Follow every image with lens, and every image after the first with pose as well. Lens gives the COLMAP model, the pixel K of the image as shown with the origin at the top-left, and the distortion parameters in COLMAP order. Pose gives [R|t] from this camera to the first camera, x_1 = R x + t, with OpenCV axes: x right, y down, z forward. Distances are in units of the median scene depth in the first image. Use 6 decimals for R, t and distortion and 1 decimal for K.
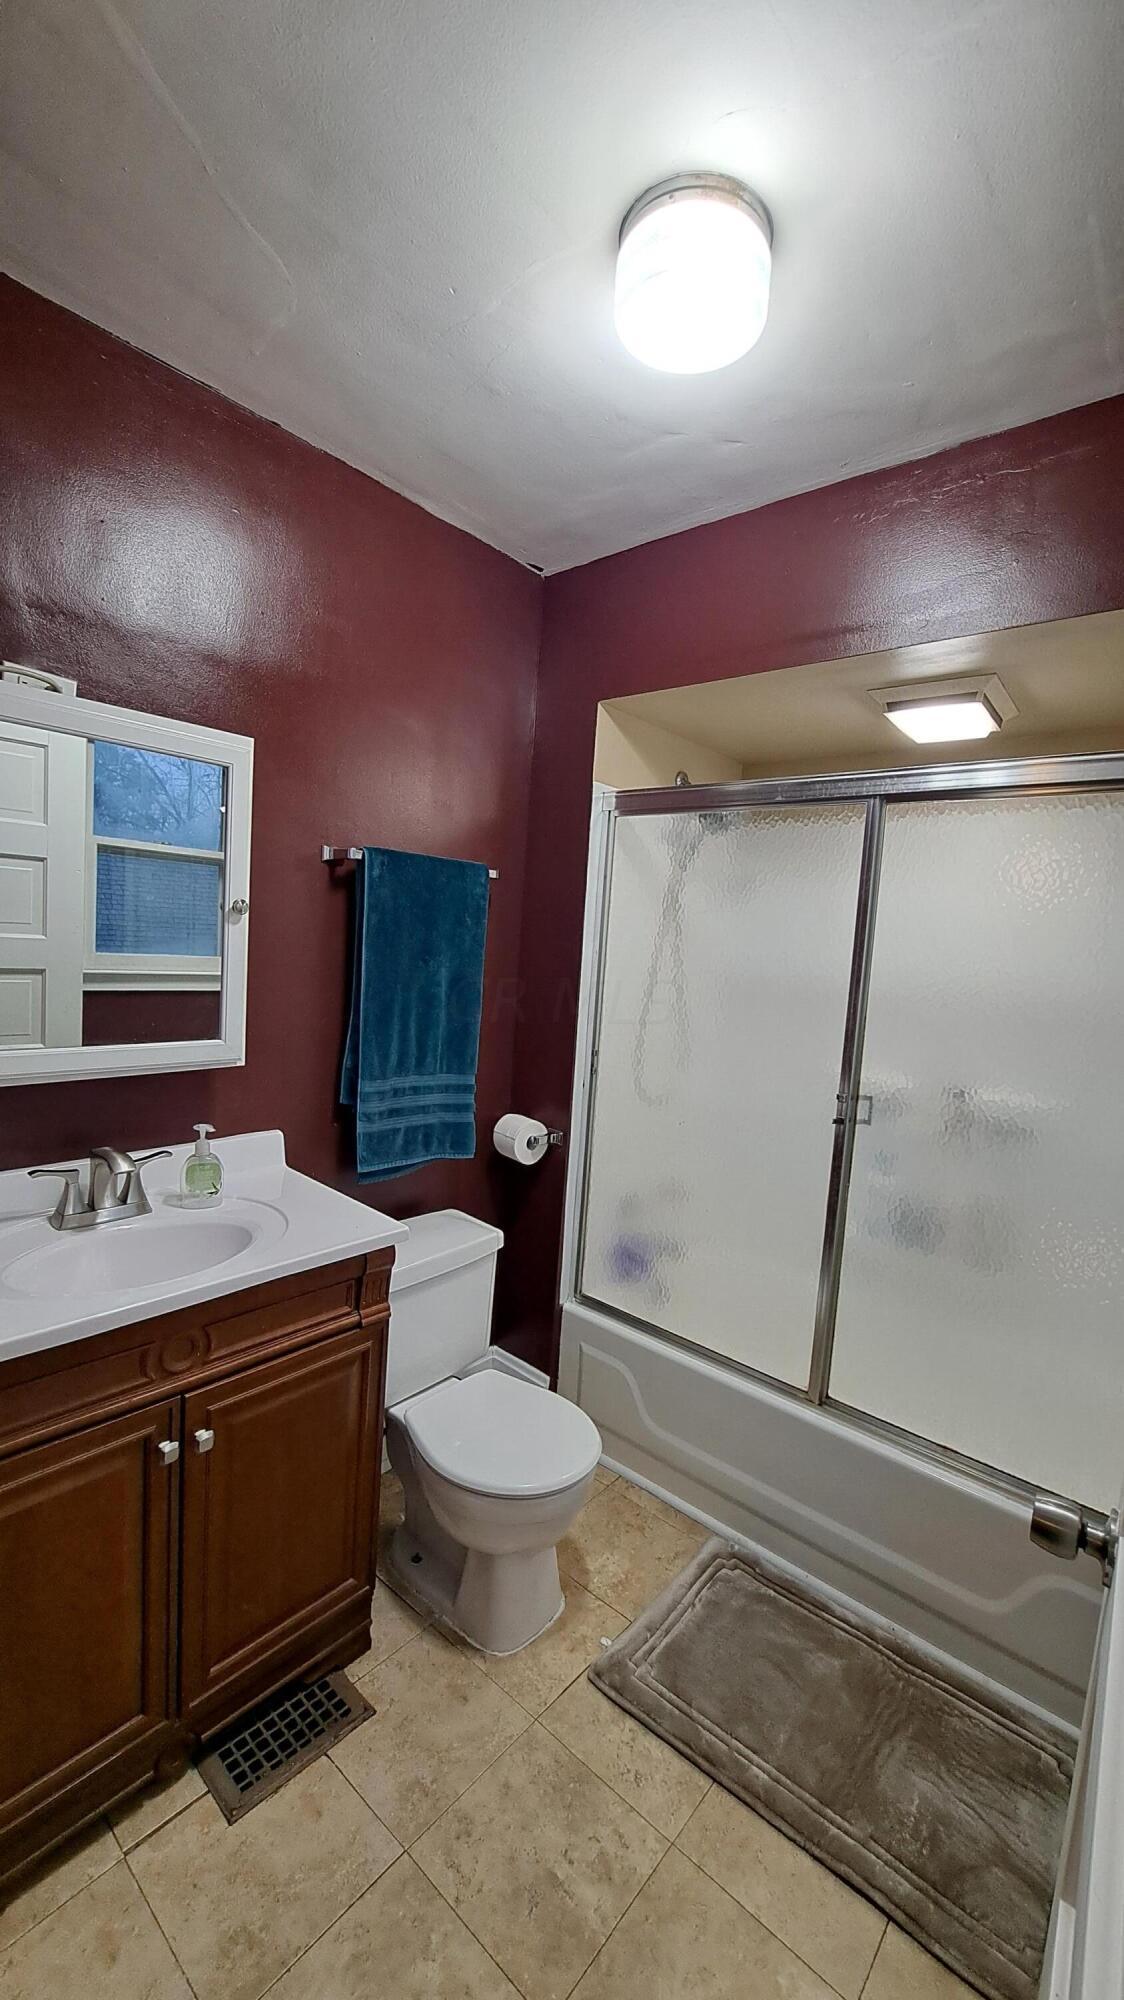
lens RADIAL K [[802.6, 0, 575.9], [0, 802.6, 1008.8], [0, 0, 1]] dist [-0.020507, 0.001778]
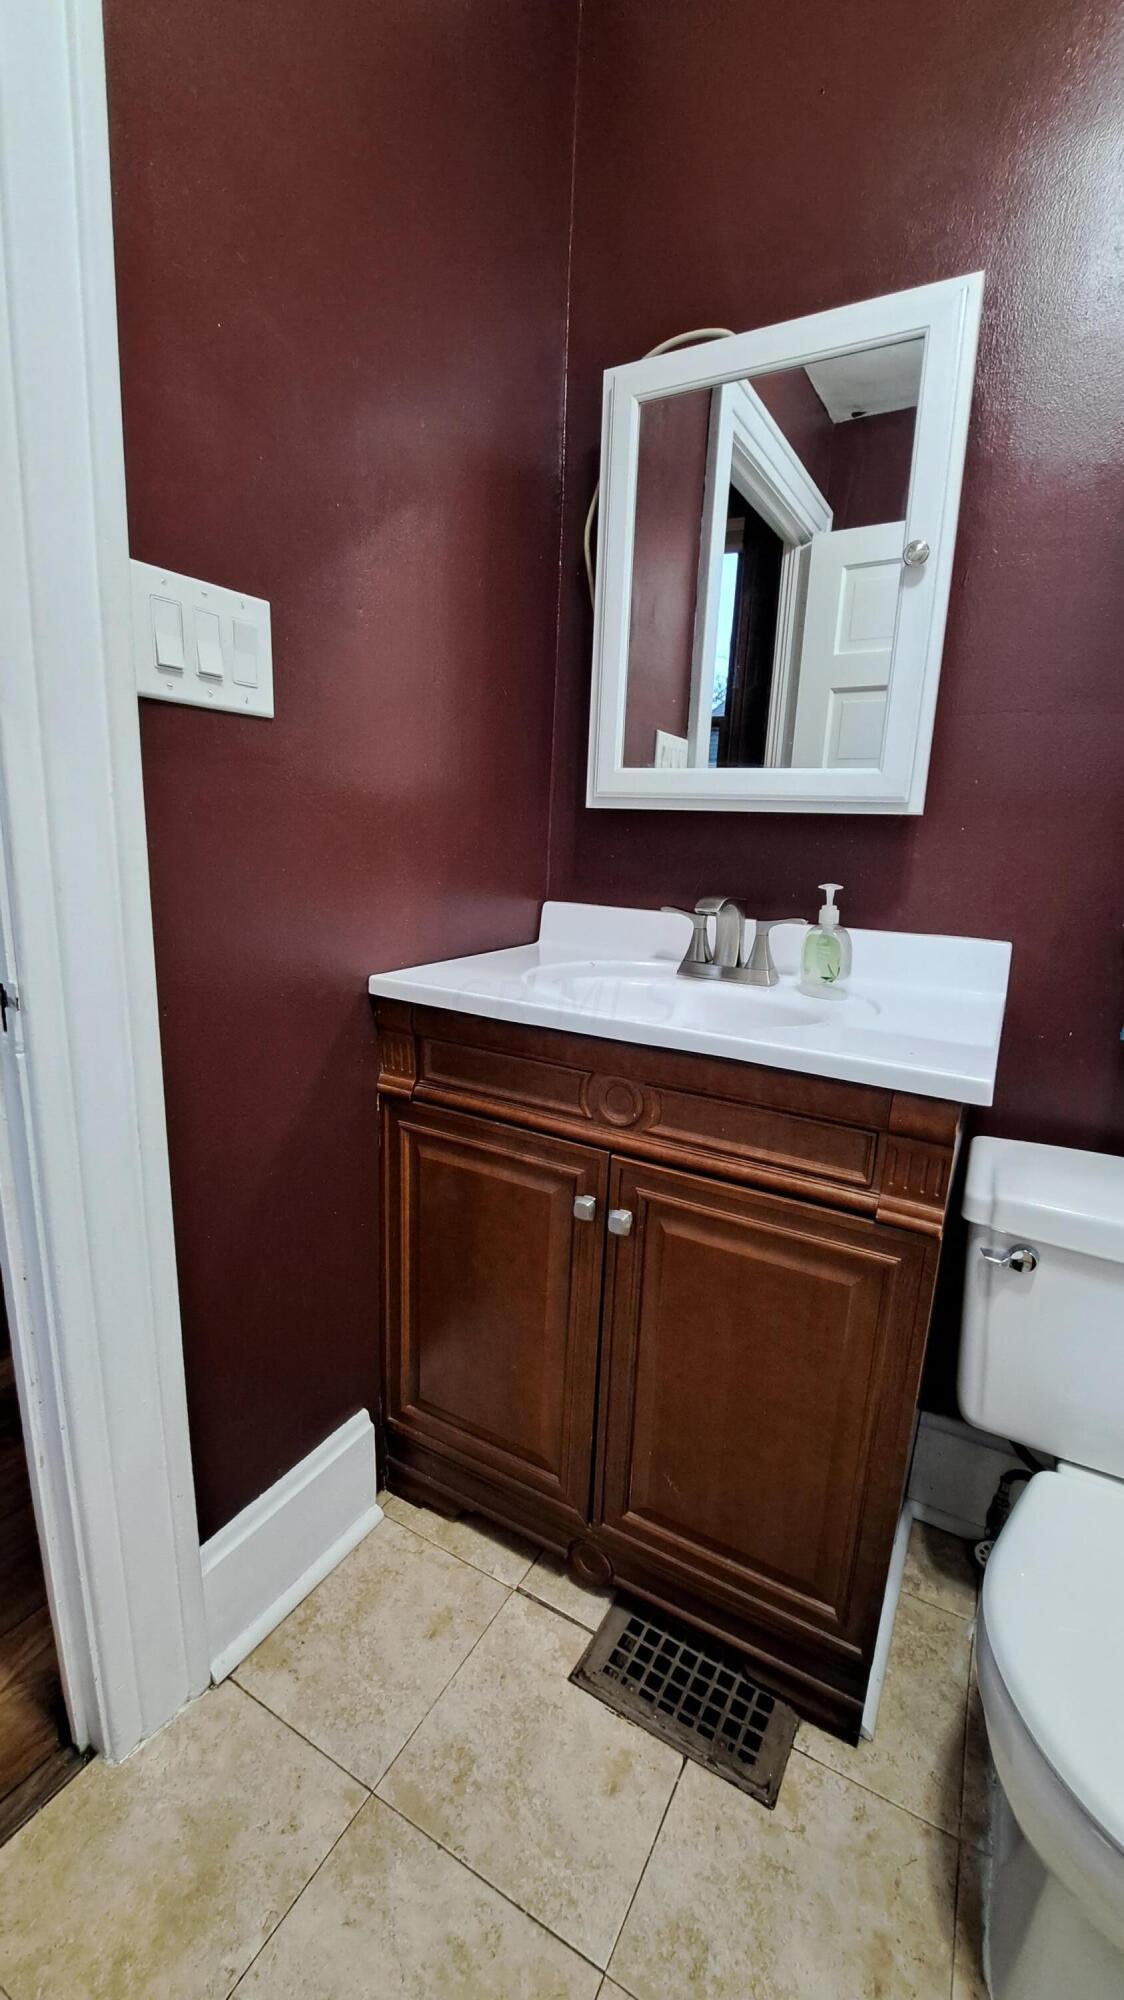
lens RADIAL K [[802.6, 0, 570.3], [0, 802.6, 991.8], [0, 0, 1]] dist [-0.020507, 0.001778]
pose [[0.195585, 0.138147, -0.970908, 0.216873], [-0.117981, 0.986152, 0.116550, 0.183179], [0.973564, 0.091754, 0.209175, 0.610968]]
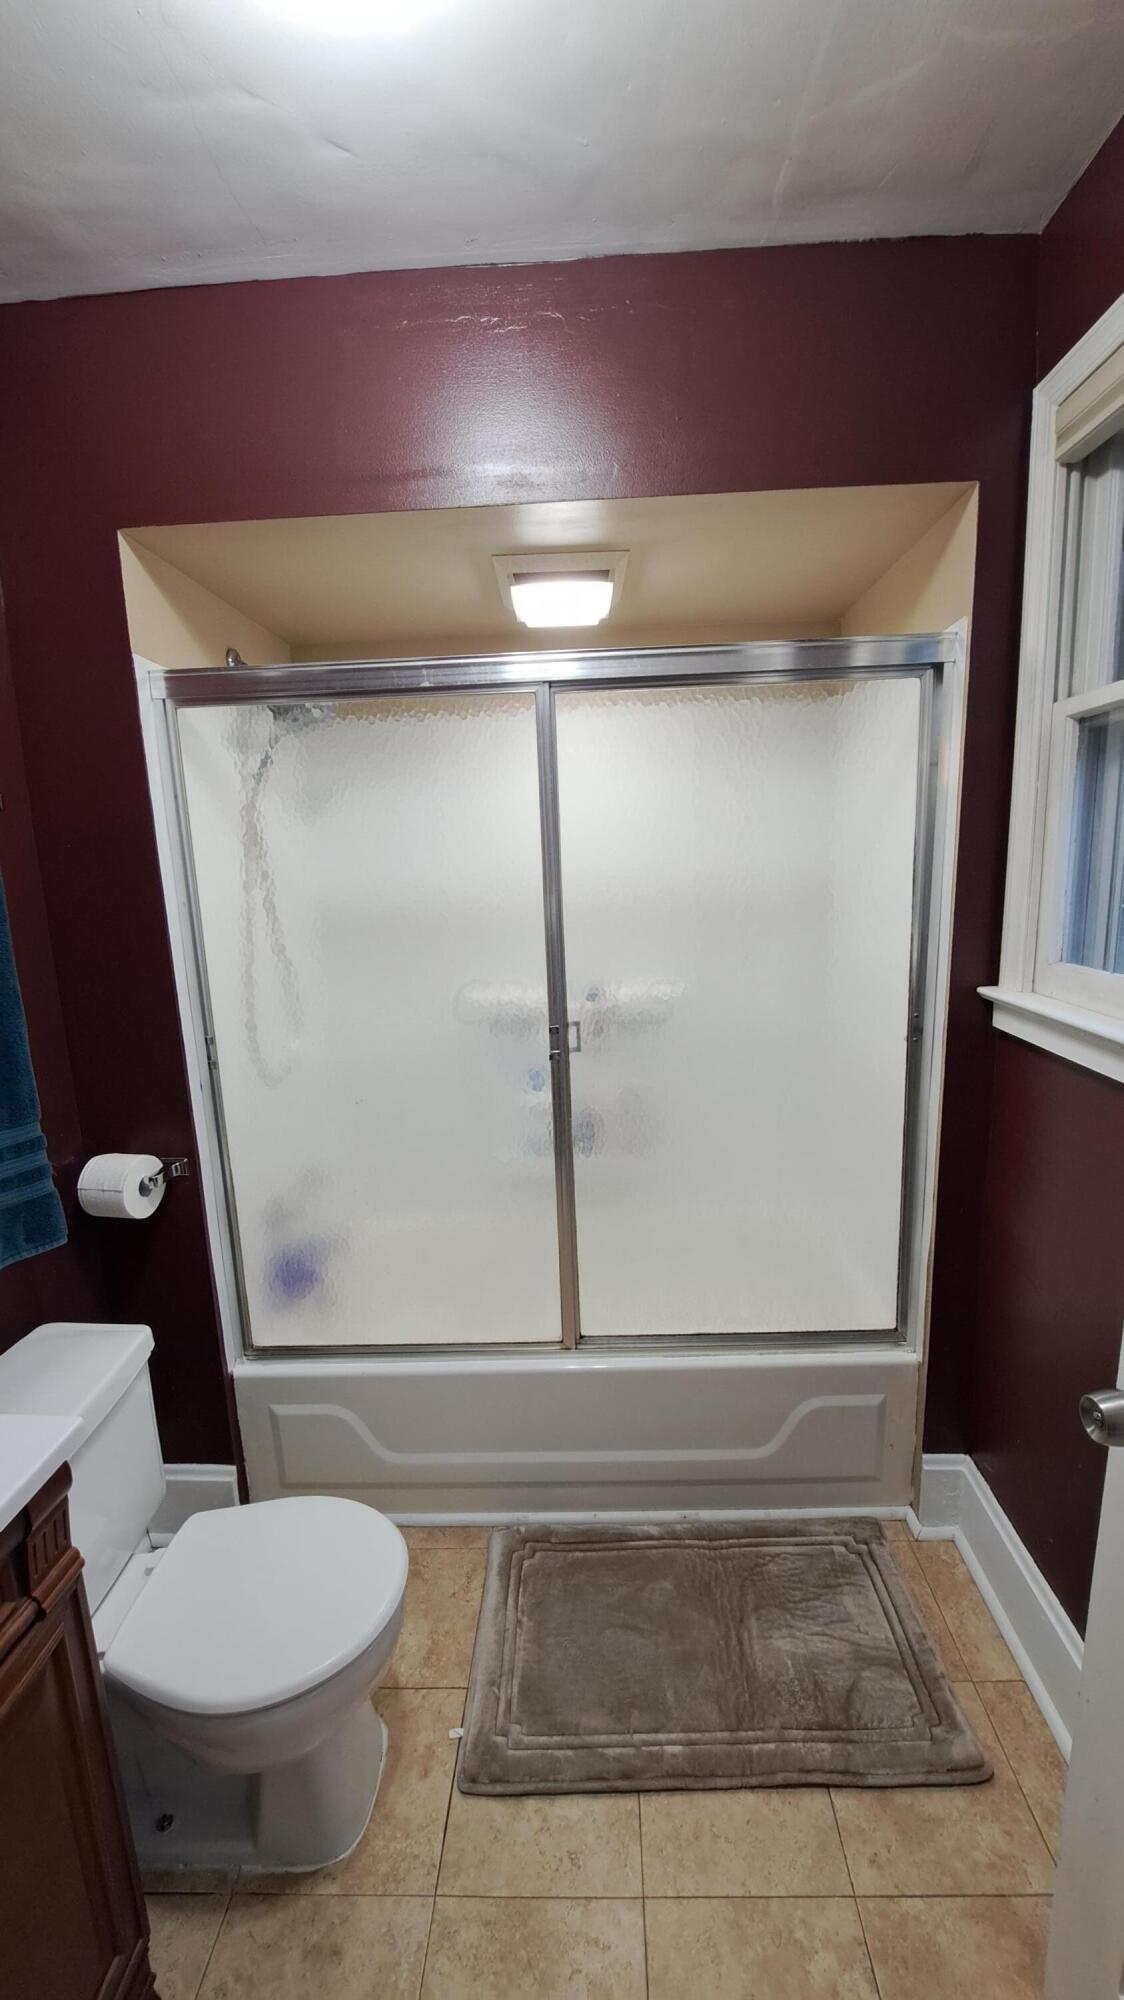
lens RADIAL K [[802.6, 0, 575.1], [0, 802.6, 1002.2], [0, 0, 1]] dist [-0.020507, 0.001778]
pose [[0.773591, -0.211015, 0.597520, -0.207004], [0.145261, 0.976870, 0.156919, -0.065371], [-0.616812, -0.034595, 0.786350, 0.312781]]
